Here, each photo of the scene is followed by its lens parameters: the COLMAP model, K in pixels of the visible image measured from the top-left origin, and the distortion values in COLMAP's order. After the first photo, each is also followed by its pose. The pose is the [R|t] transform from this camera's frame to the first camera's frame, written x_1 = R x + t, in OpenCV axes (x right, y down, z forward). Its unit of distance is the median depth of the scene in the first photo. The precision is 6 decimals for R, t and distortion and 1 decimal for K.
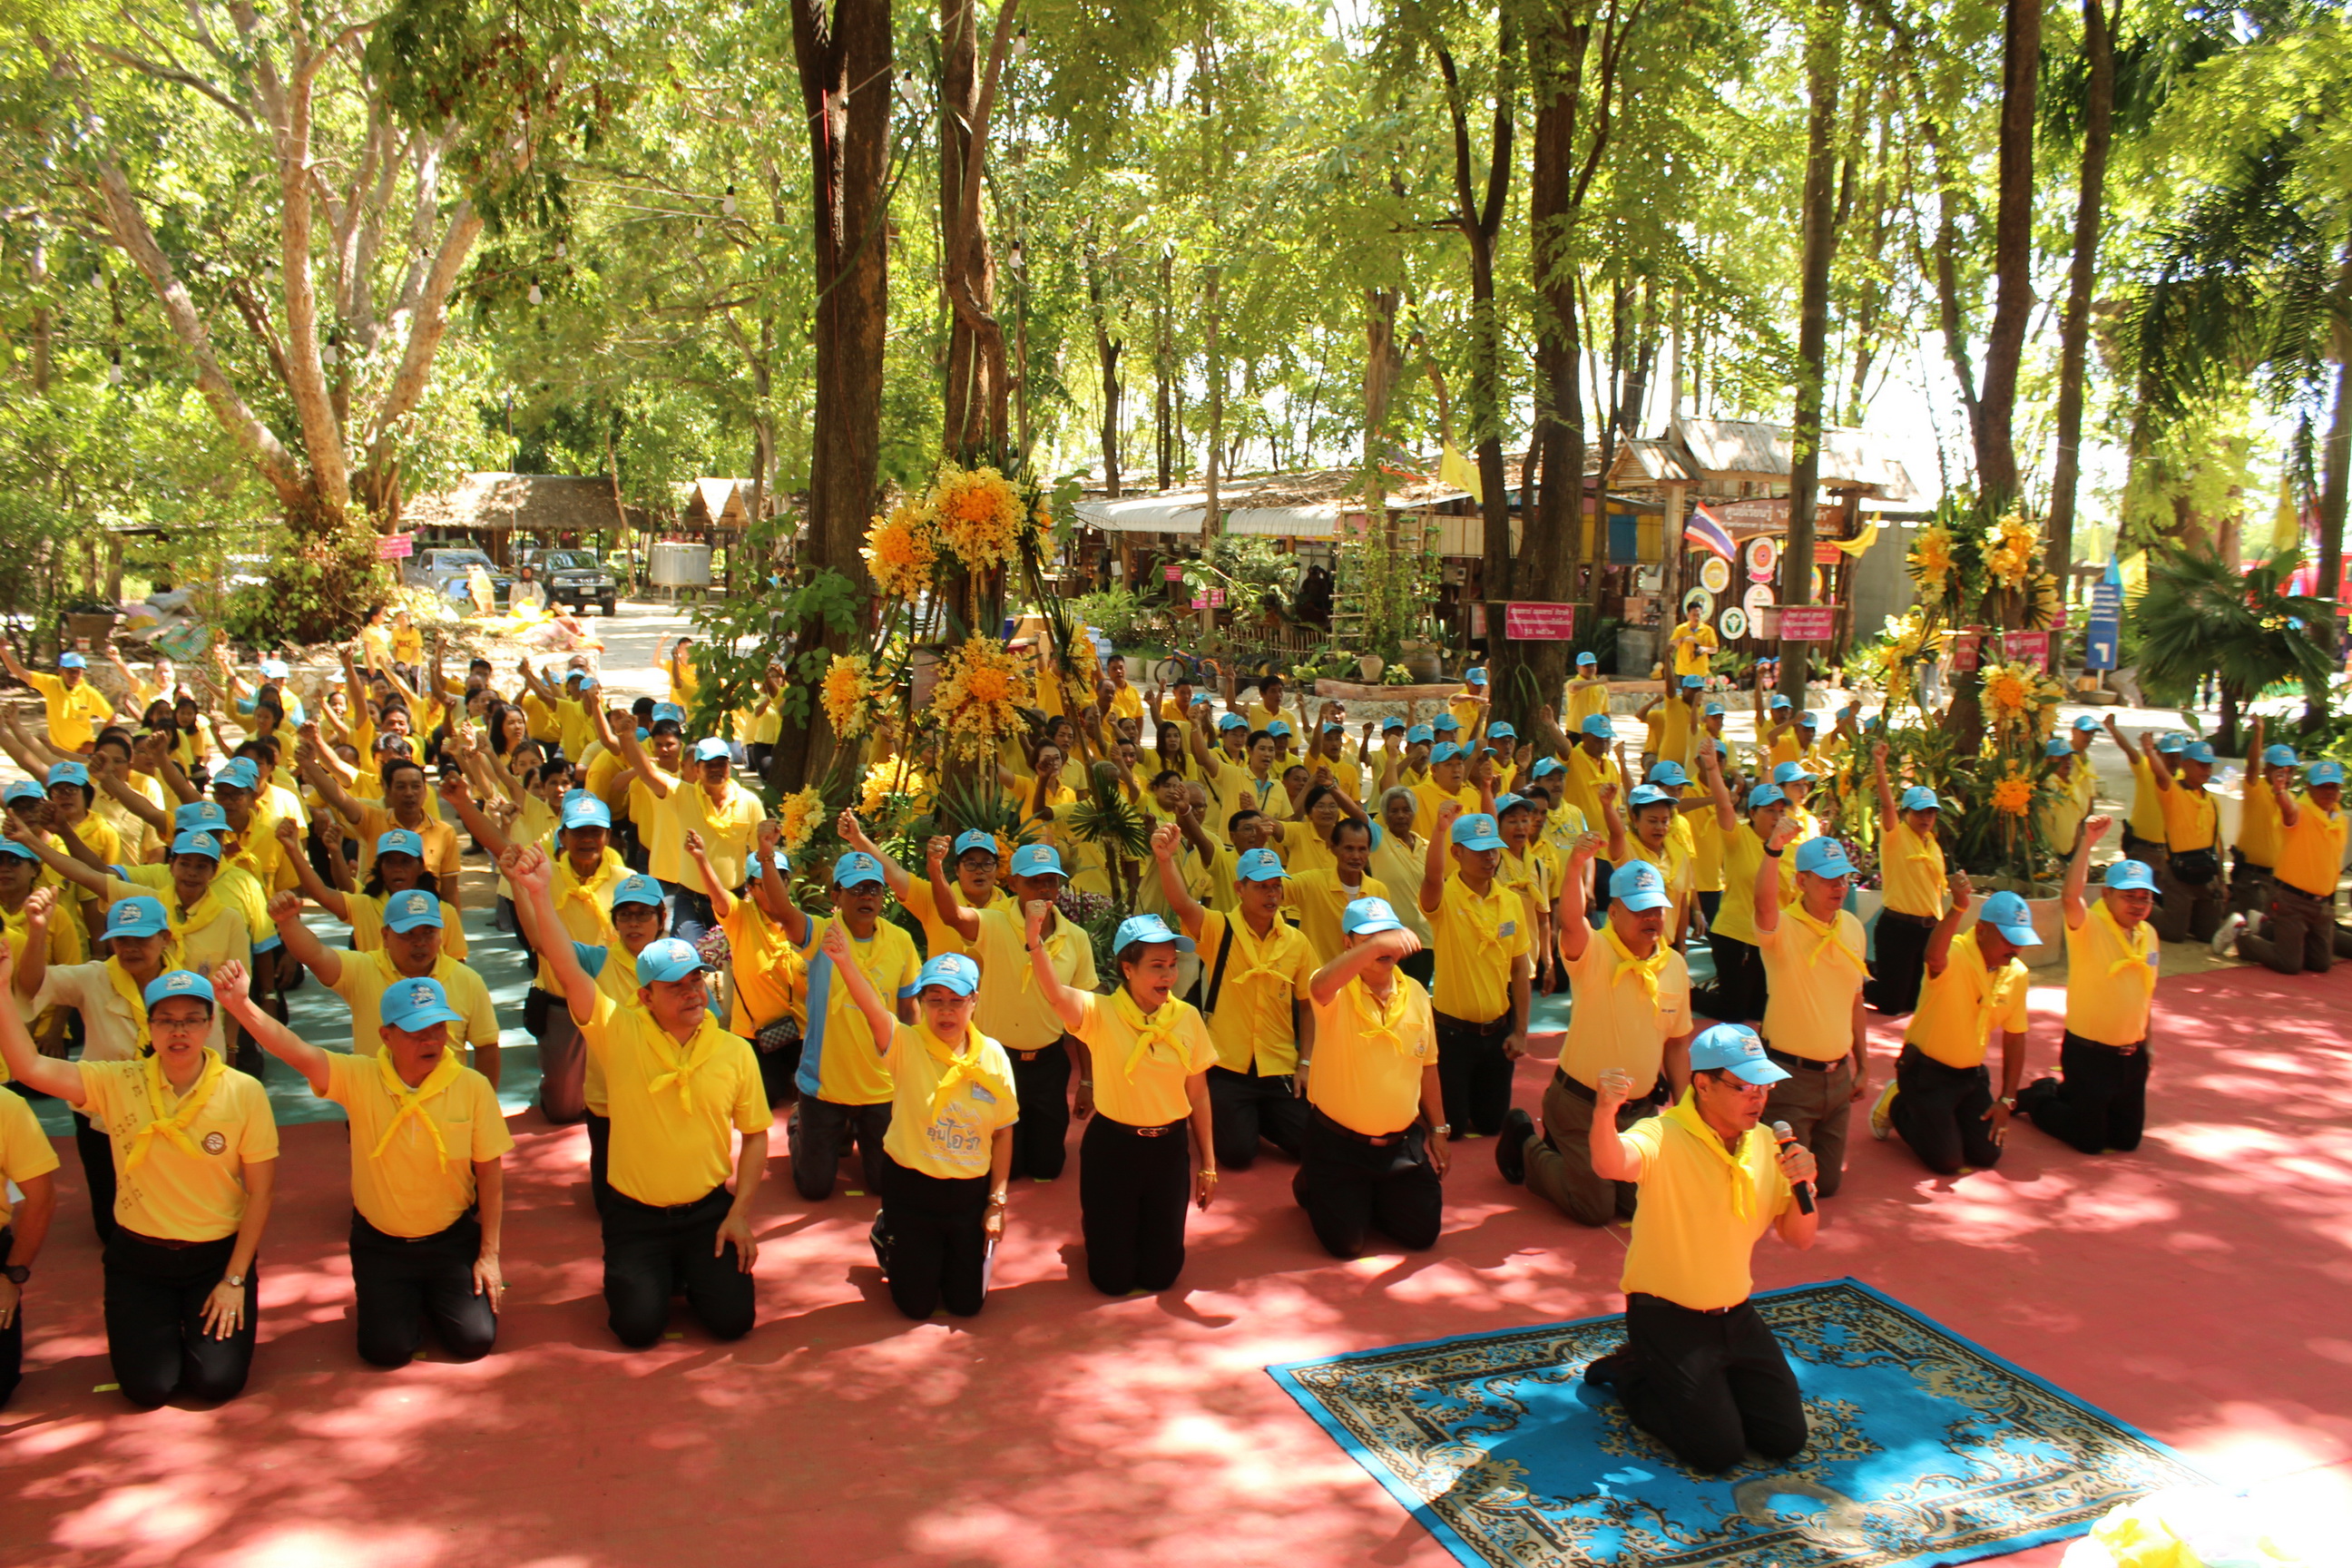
lens RADIAL K [[1961.6, 0, 1170.8], [0, 1961.6, 808.5], [0, 0, 1]] dist [-0.163277, 0.148362]
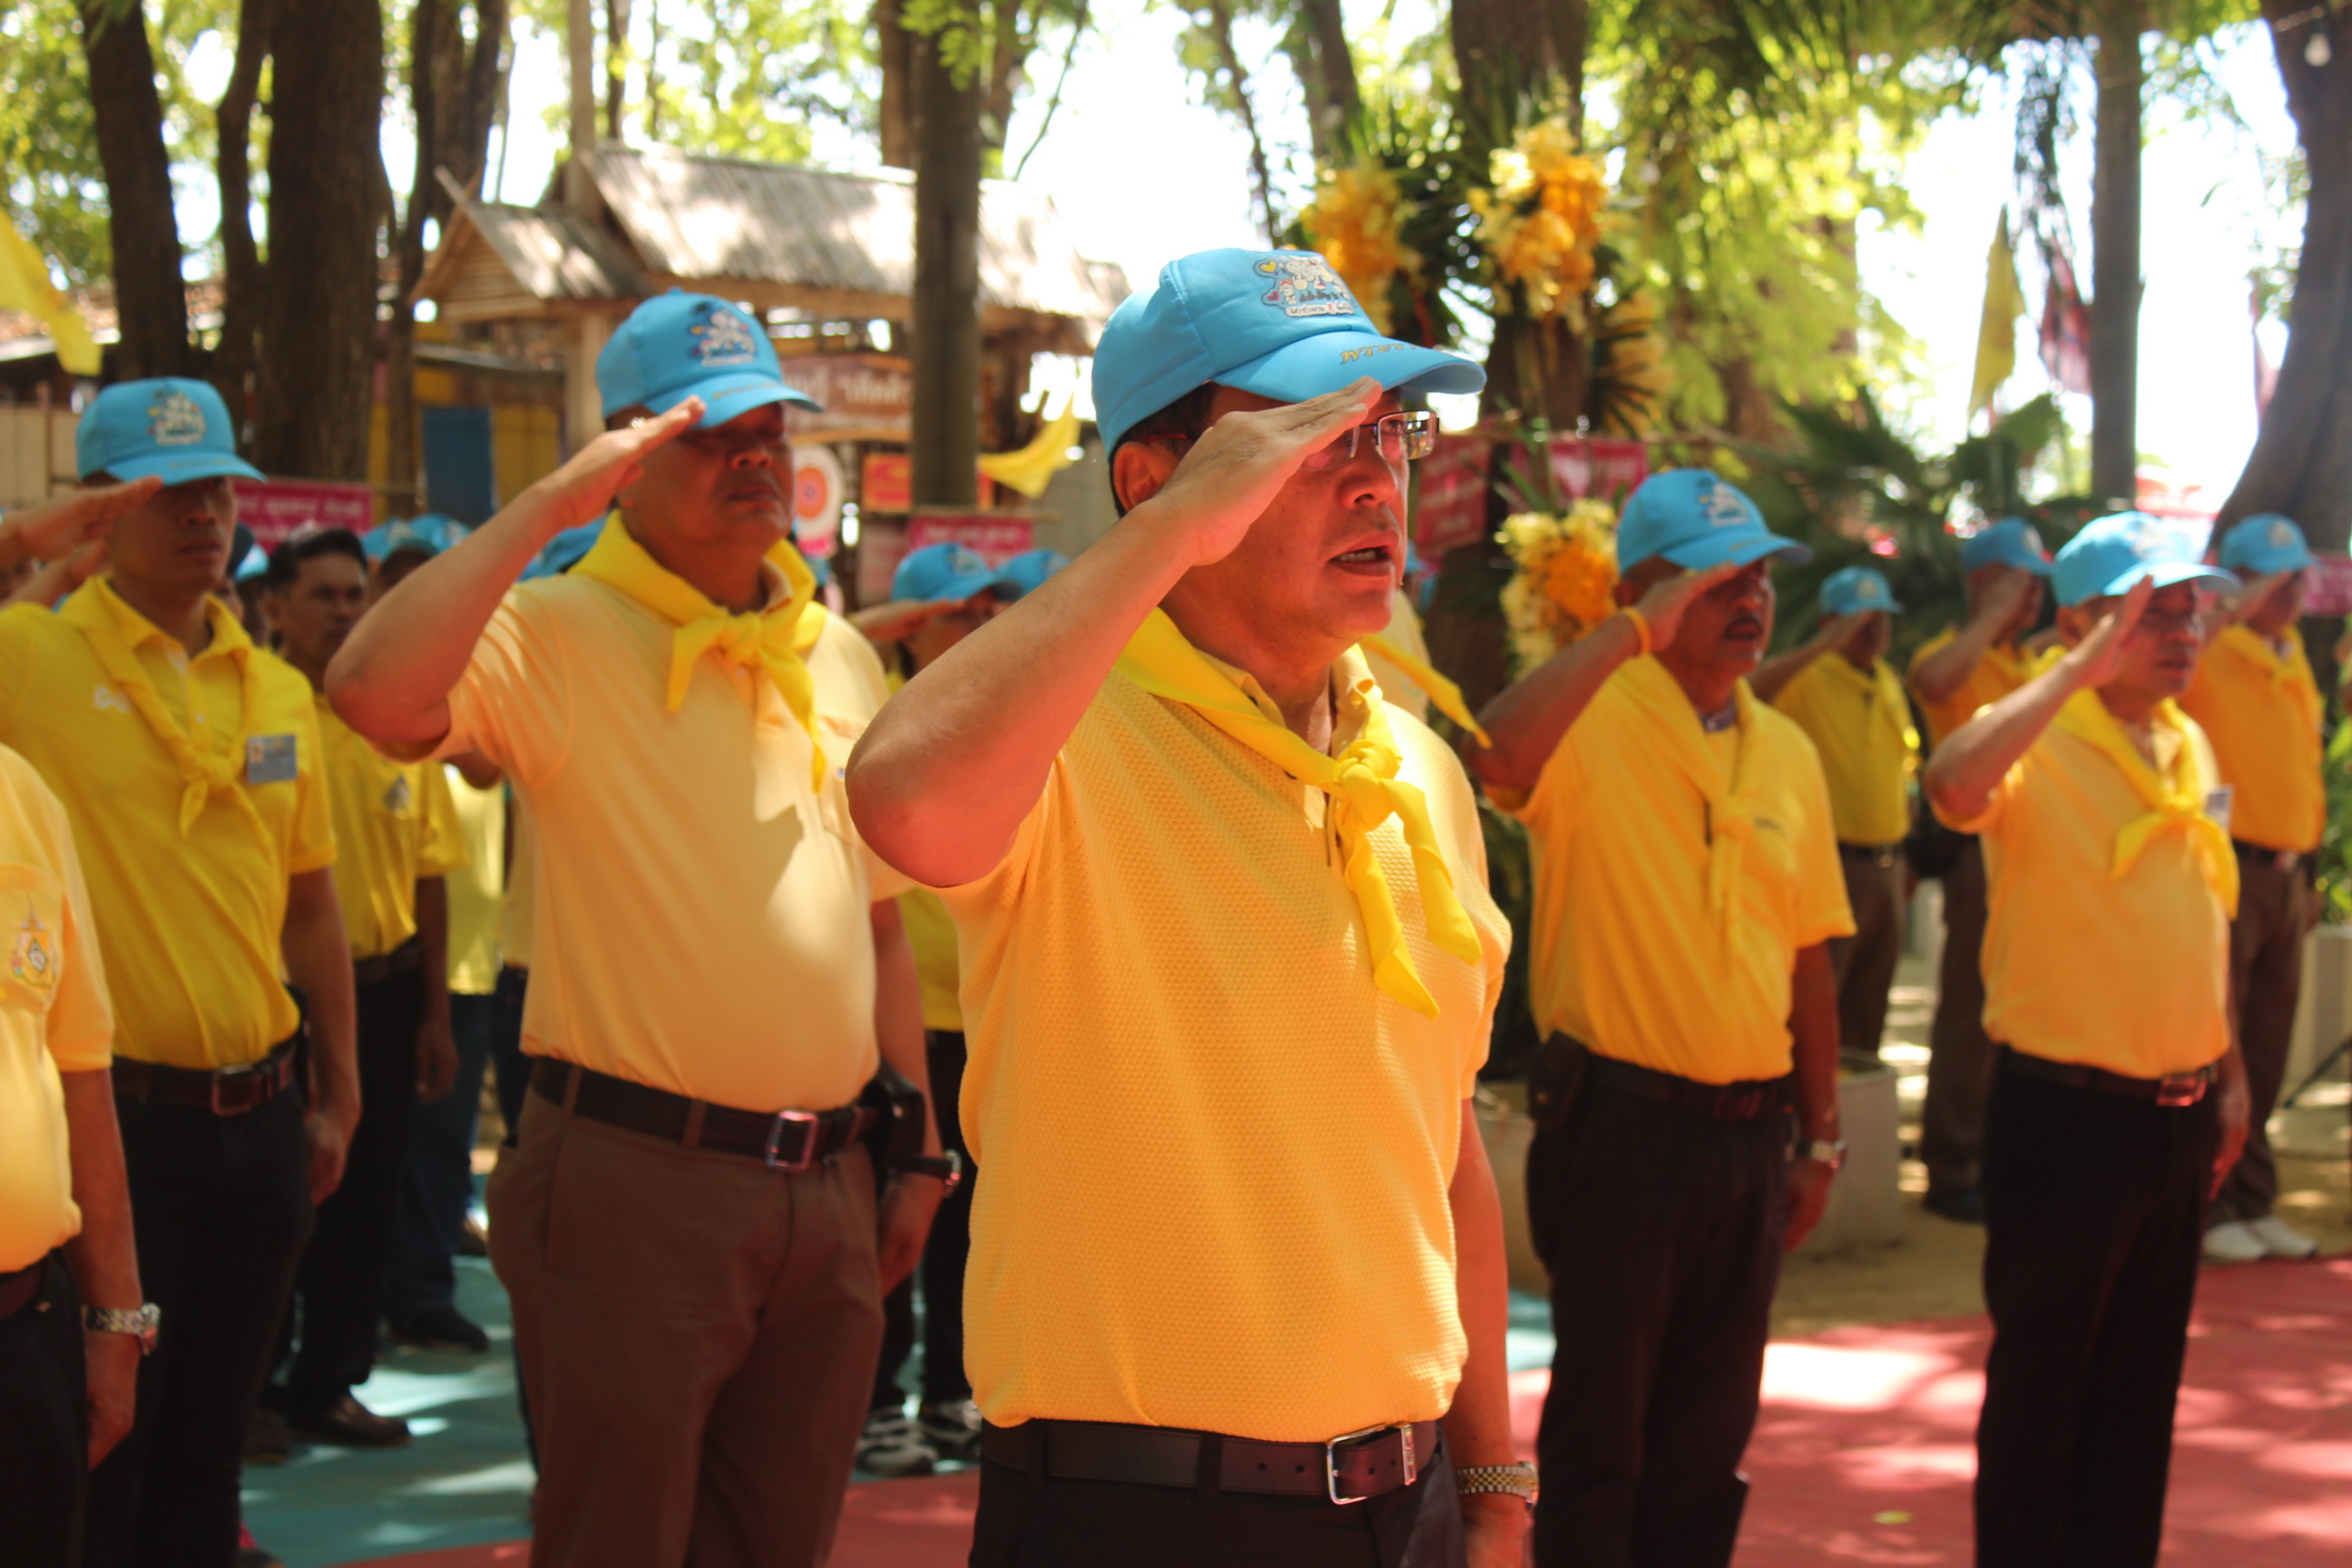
lens RADIAL K [[4617.1, 0, 1176.0], [0, 4617.1, 784.0], [0, 0, 1]] dist [0.035337, -0.002443]
pose [[0.925542, -0.032061, 0.377285, 0.015017], [0.070528, 0.993569, -0.088584, 0.038002], [-0.372019, 0.108598, 0.921851, 0.139160]]
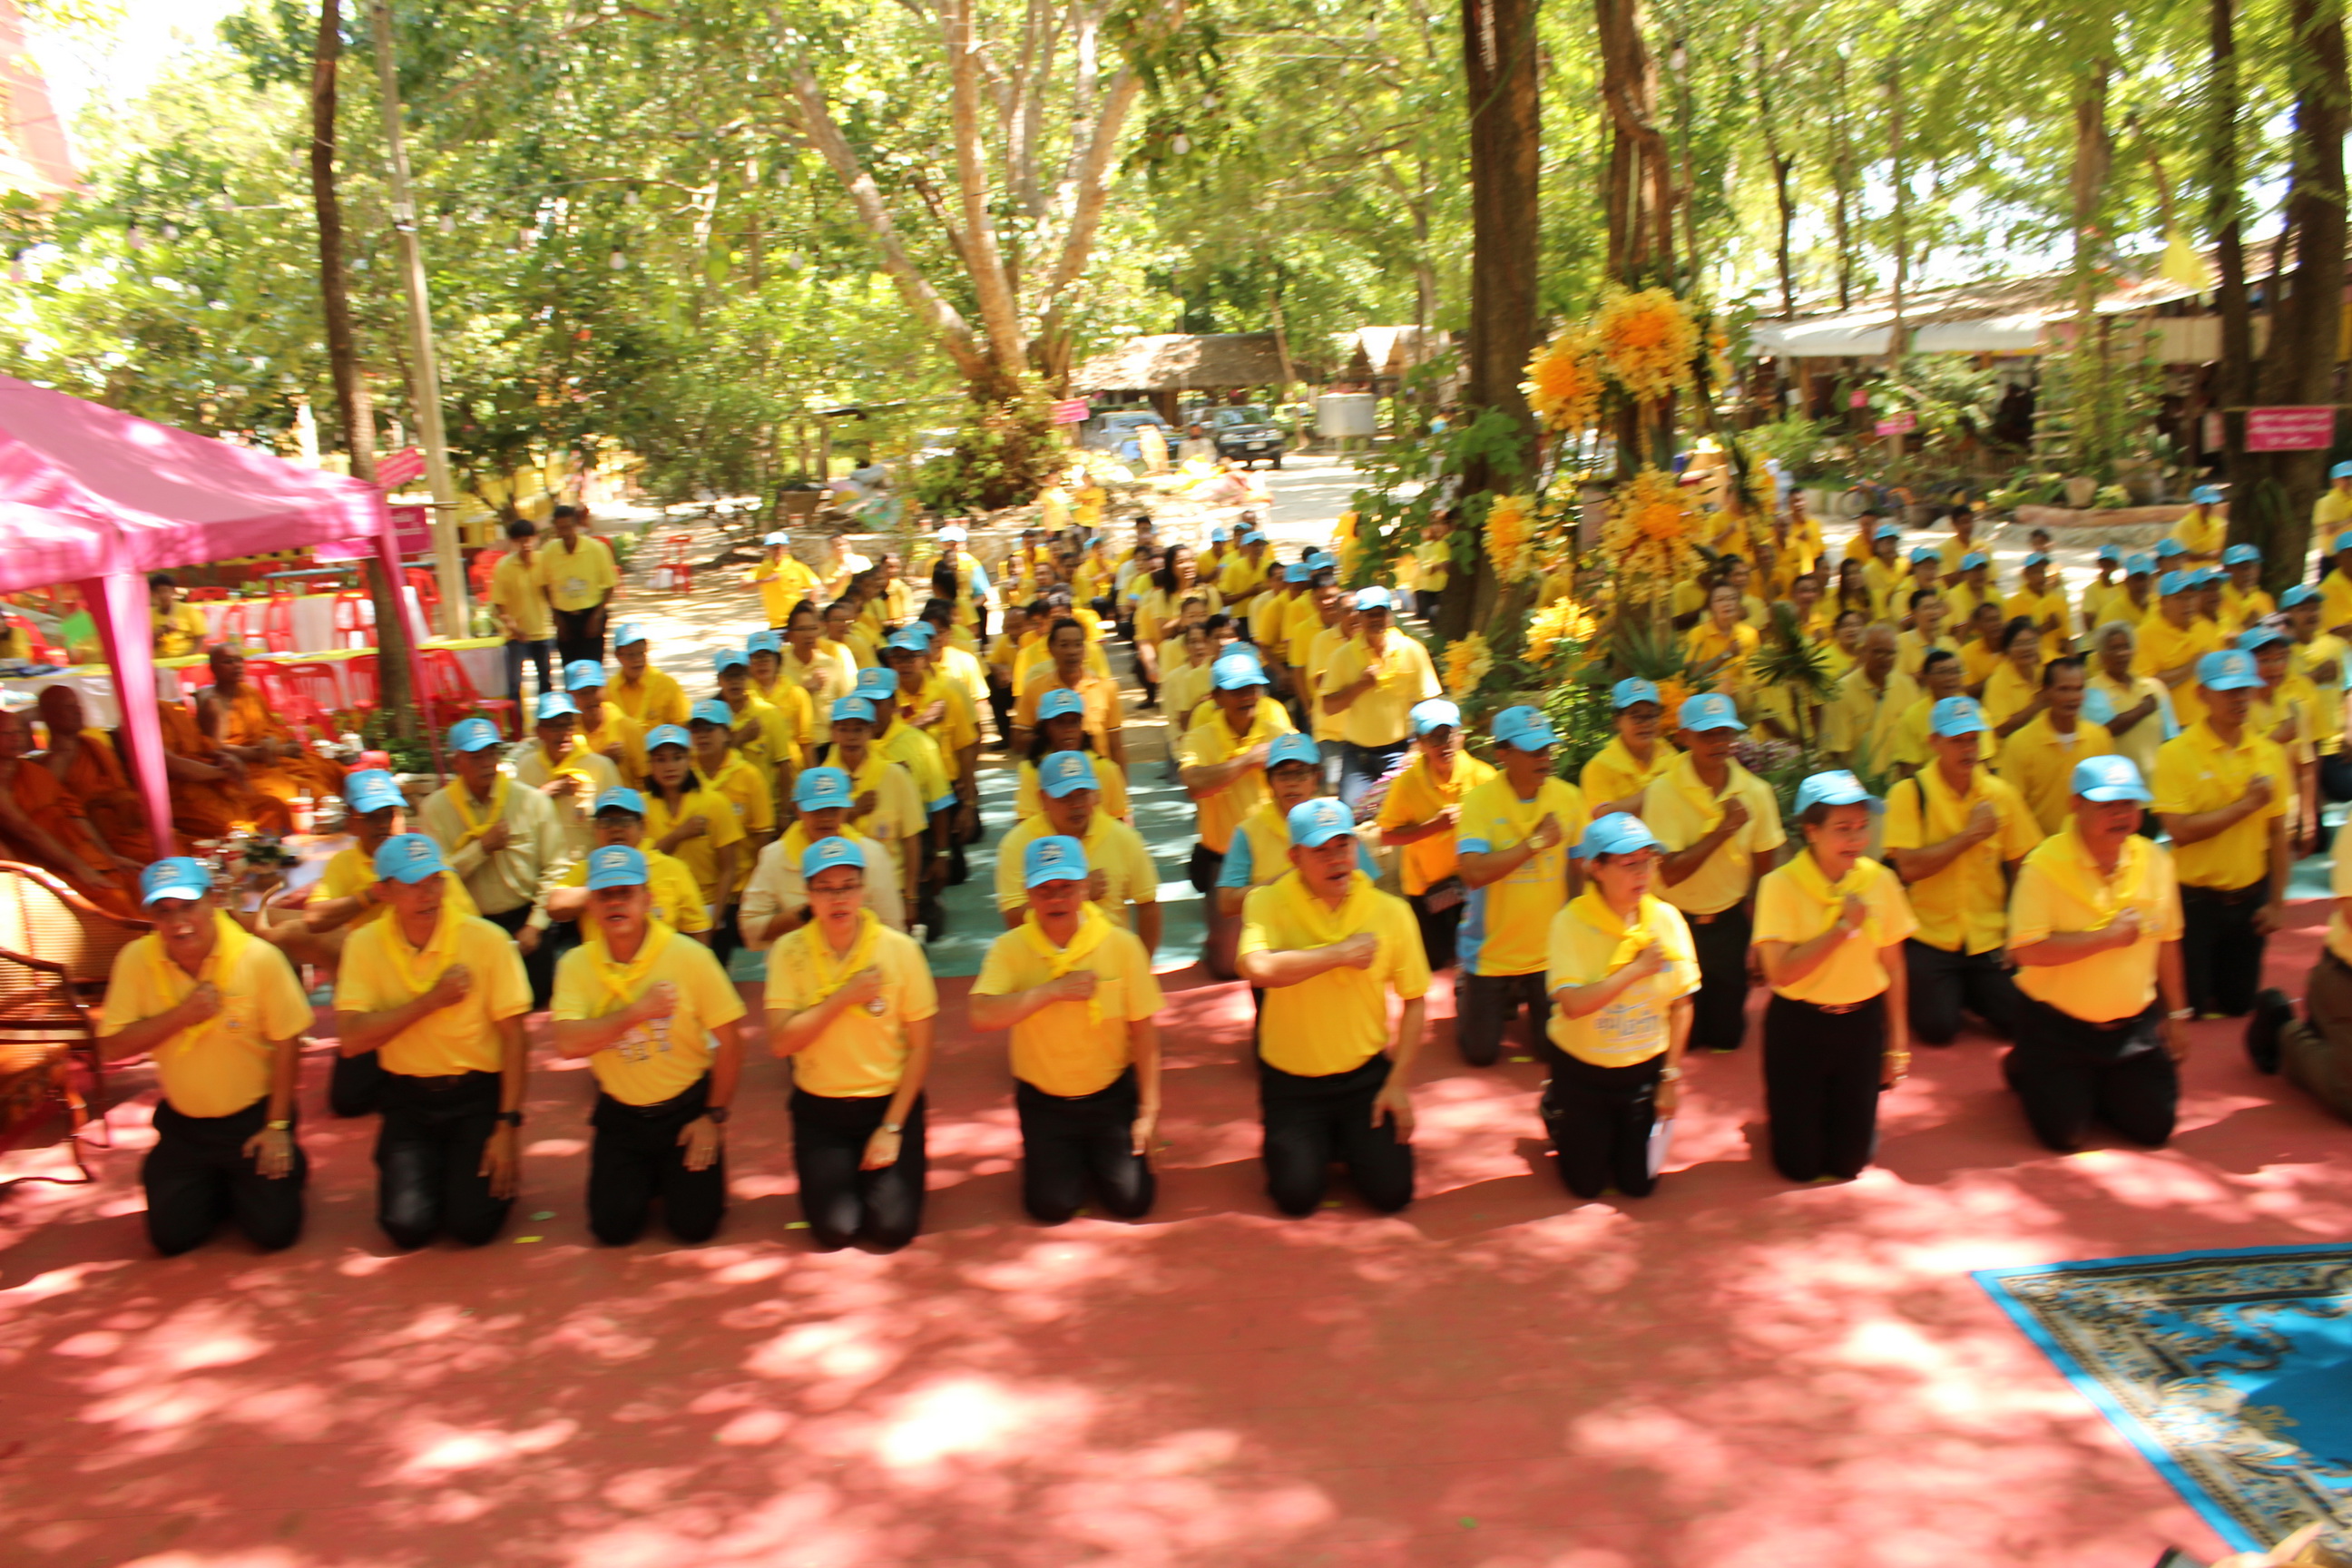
lens RADIAL K [[1961.6, 0, 1170.8], [0, 1961.6, 808.5], [0, 0, 1]] dist [-0.163277, 0.148362]
pose [[0.942341, 0.002720, -0.334644, -0.001850], [0.023584, 0.996941, 0.074515, -0.000326], [0.333823, -0.078111, 0.939394, 0.020376]]
